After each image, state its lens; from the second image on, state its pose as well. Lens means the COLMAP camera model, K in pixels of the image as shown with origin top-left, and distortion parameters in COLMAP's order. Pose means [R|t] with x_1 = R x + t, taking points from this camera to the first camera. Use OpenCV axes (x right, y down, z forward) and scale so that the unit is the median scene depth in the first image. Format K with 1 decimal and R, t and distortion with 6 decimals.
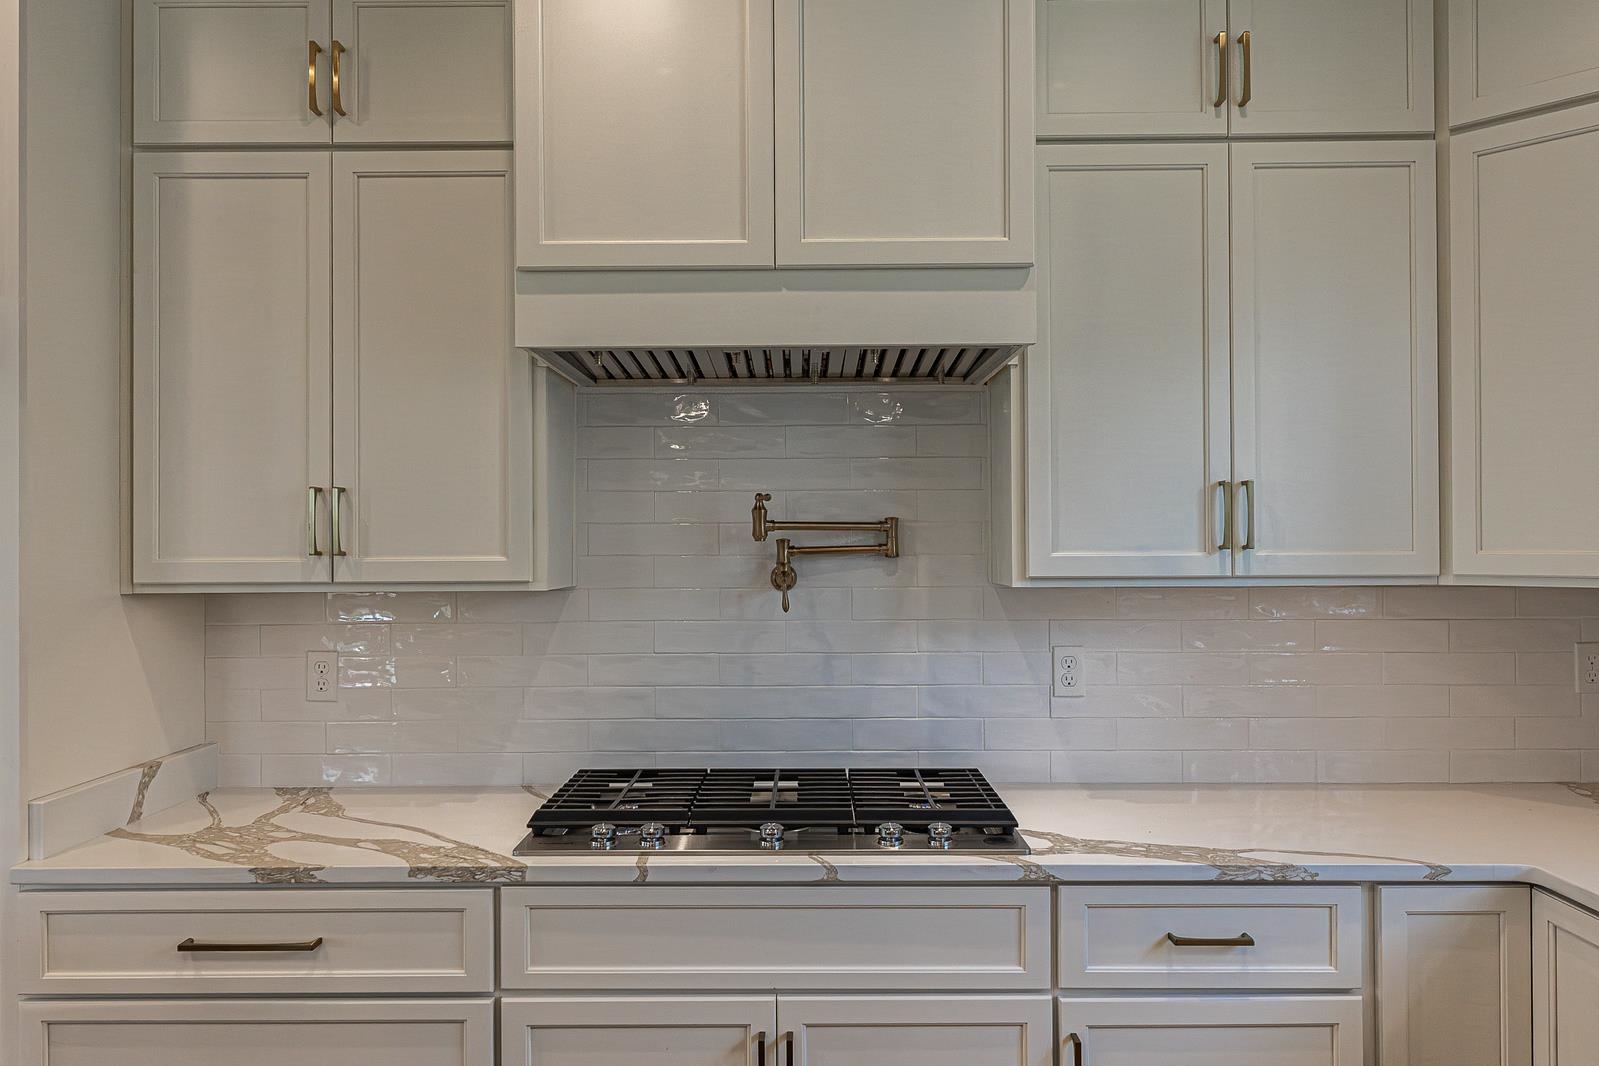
lens RADIAL K [[1122.5, 0, 820.3], [0, 1122.5, 536.4], [0, 0, 1]] dist [-0.005712, -0.003027]
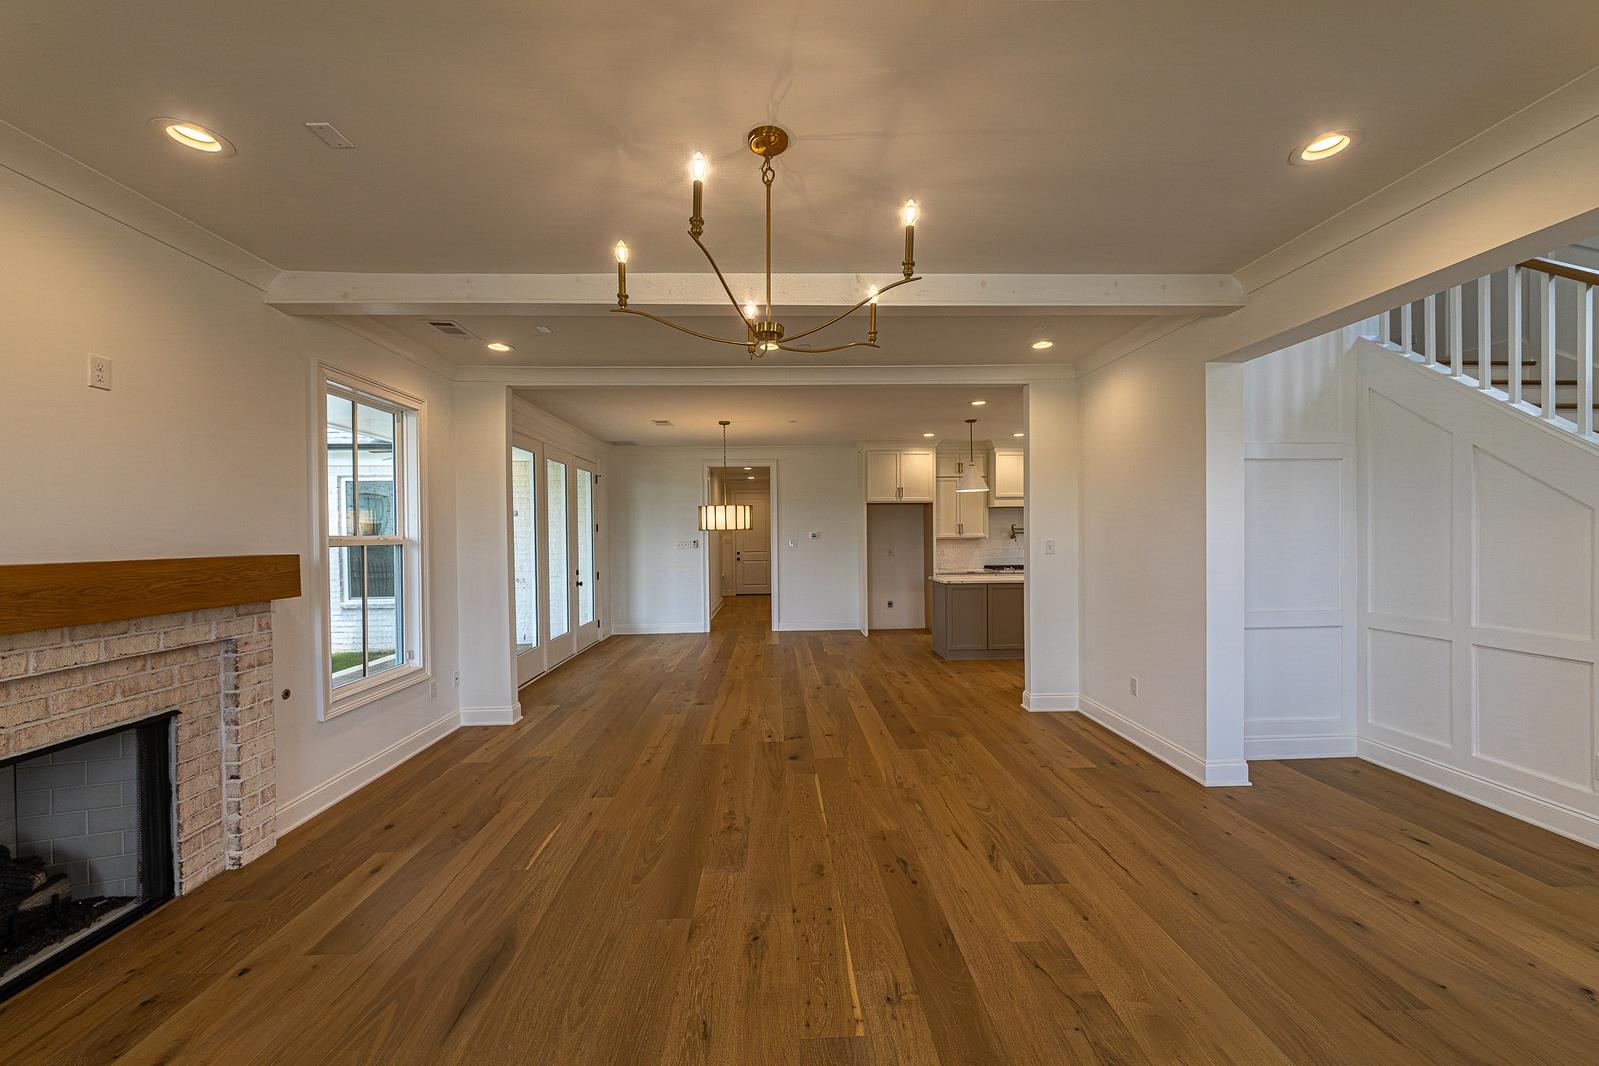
lens RADIAL K [[613.0, 0, 801.6], [0, 613.0, 539.7], [0, 0, 1]] dist [-0.004853, -0.000032]
pose [[0.998846, -0.003371, 0.047910, -1.659507], [0.002817, 0.999928, 0.011637, 0.007230], [-0.047946, -0.011489, 0.998784, -2.933137]]
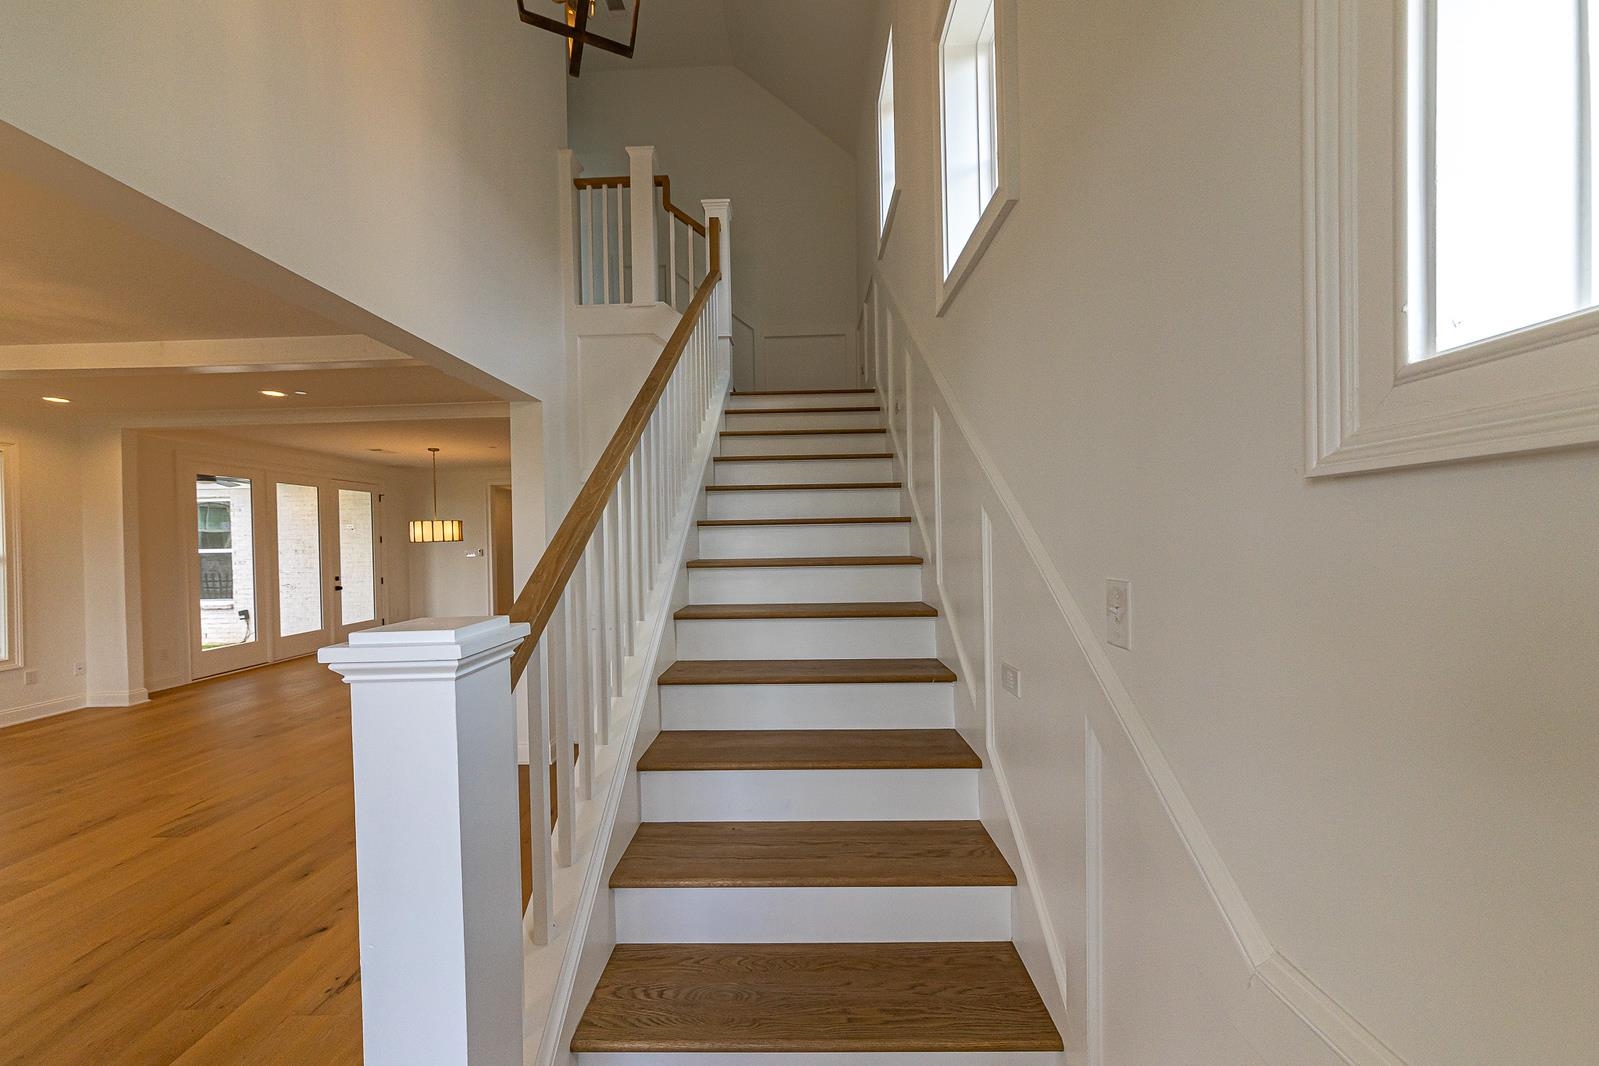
lens RADIAL K [[564.5, 0, 796.4], [0, 564.5, 542.4], [0, 0, 1]] dist [-0.000327, 0.000049]
pose [[0.999747, -0.012290, -0.018821, 0.315725], [0.012501, 0.999860, 0.011138, -0.013022], [0.018681, -0.011370, 0.999761, -3.092394]]
